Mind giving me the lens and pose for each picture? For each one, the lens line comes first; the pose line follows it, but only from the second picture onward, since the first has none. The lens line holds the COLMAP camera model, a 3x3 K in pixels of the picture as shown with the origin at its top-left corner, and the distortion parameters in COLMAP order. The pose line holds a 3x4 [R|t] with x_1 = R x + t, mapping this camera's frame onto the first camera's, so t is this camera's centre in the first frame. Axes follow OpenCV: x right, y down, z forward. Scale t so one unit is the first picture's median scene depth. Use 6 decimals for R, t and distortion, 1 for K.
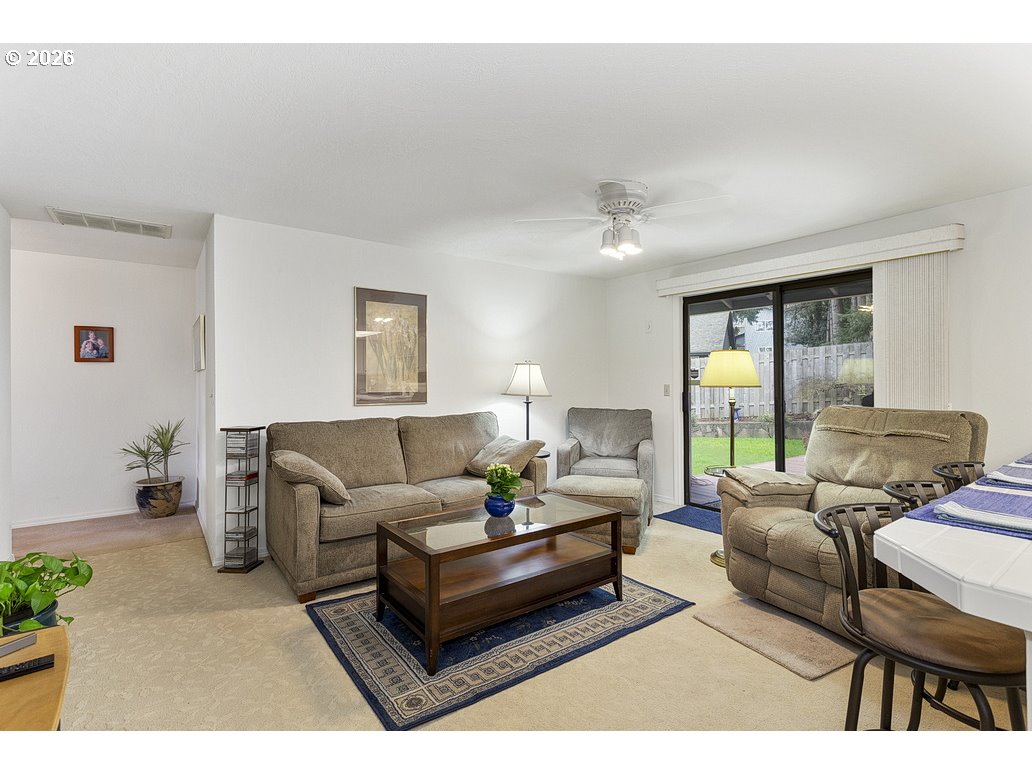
lens RADIAL K [[495.5, 0, 514.9], [0, 495.5, 380.8], [0, 0, 1]] dist [0.009739, 0.000552]
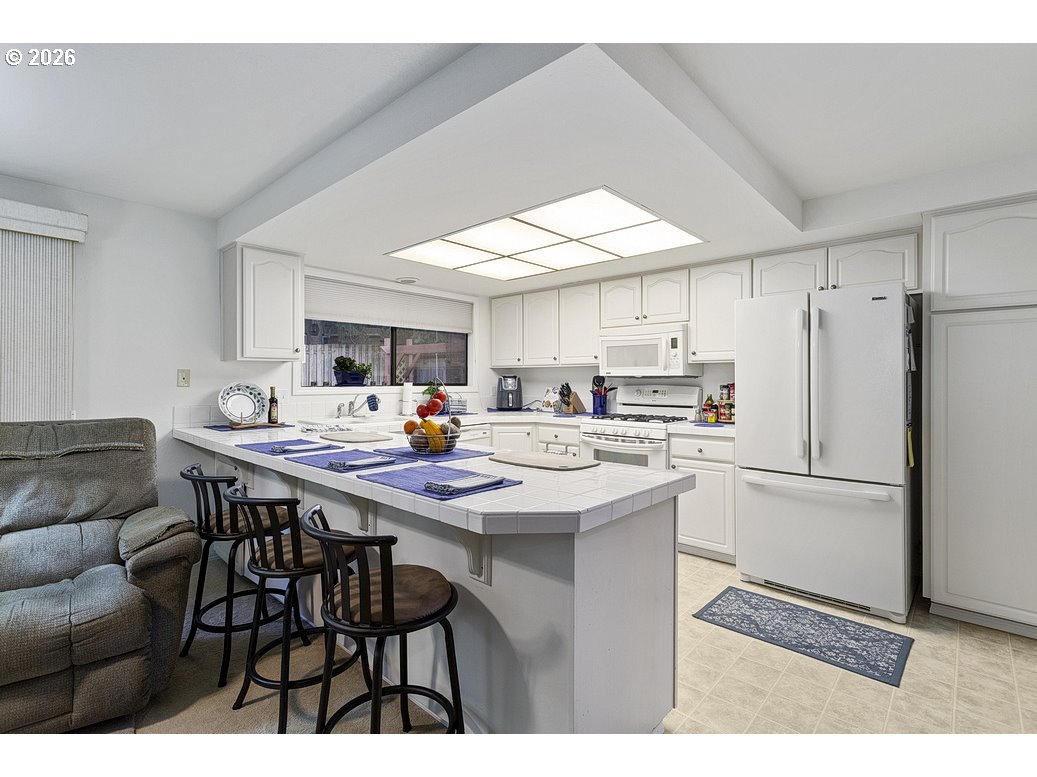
lens RADIAL K [[497.9, 0, 523.5], [0, 497.9, 385.4], [0, 0, 1]] dist [0.009739, 0.000552]
pose [[-0.196858, -0.004801, 0.980420, -0.141086], [-0.003077, 0.999986, 0.004279, -0.005779], [-0.980427, -0.002175, -0.196870, 0.309863]]
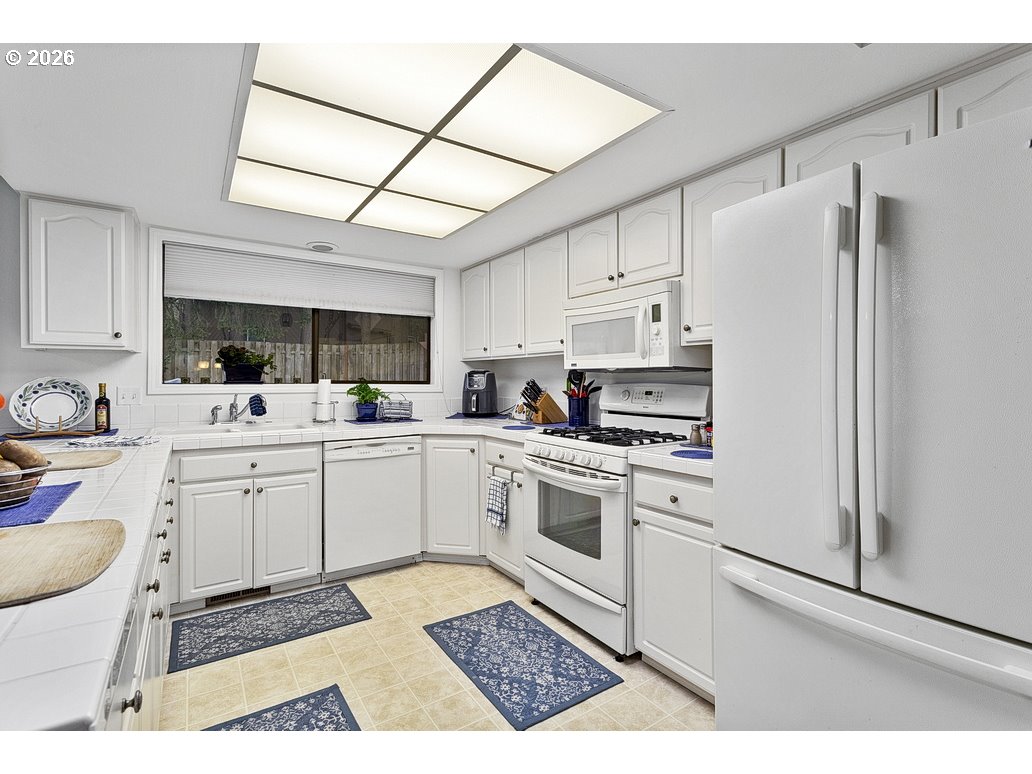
lens RADIAL K [[495.5, 0, 519.6], [0, 495.5, 382.5], [0, 0, 1]] dist [0.009739, 0.000552]
pose [[0.053471, 0.001521, 0.998568, 0.176980], [-0.004983, 0.999987, -0.001256, -0.001360], [-0.998557, -0.004909, 0.053477, -0.056233]]
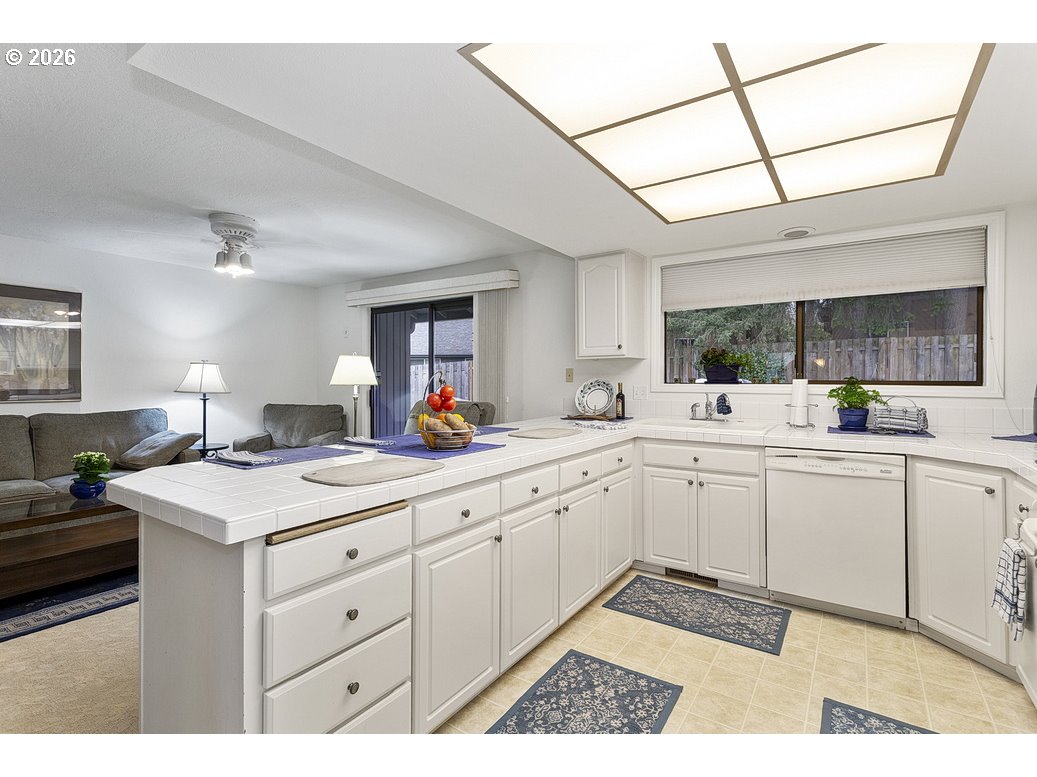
lens RADIAL K [[497.9, 0, 518.1], [0, 497.9, 381.4], [0, 0, 1]] dist [0.009739, 0.000552]
pose [[0.944993, 0.005200, 0.327048, 0.357013], [-0.006431, 0.999976, 0.002683, -0.002234], [-0.327027, -0.004639, 0.945004, -0.273301]]
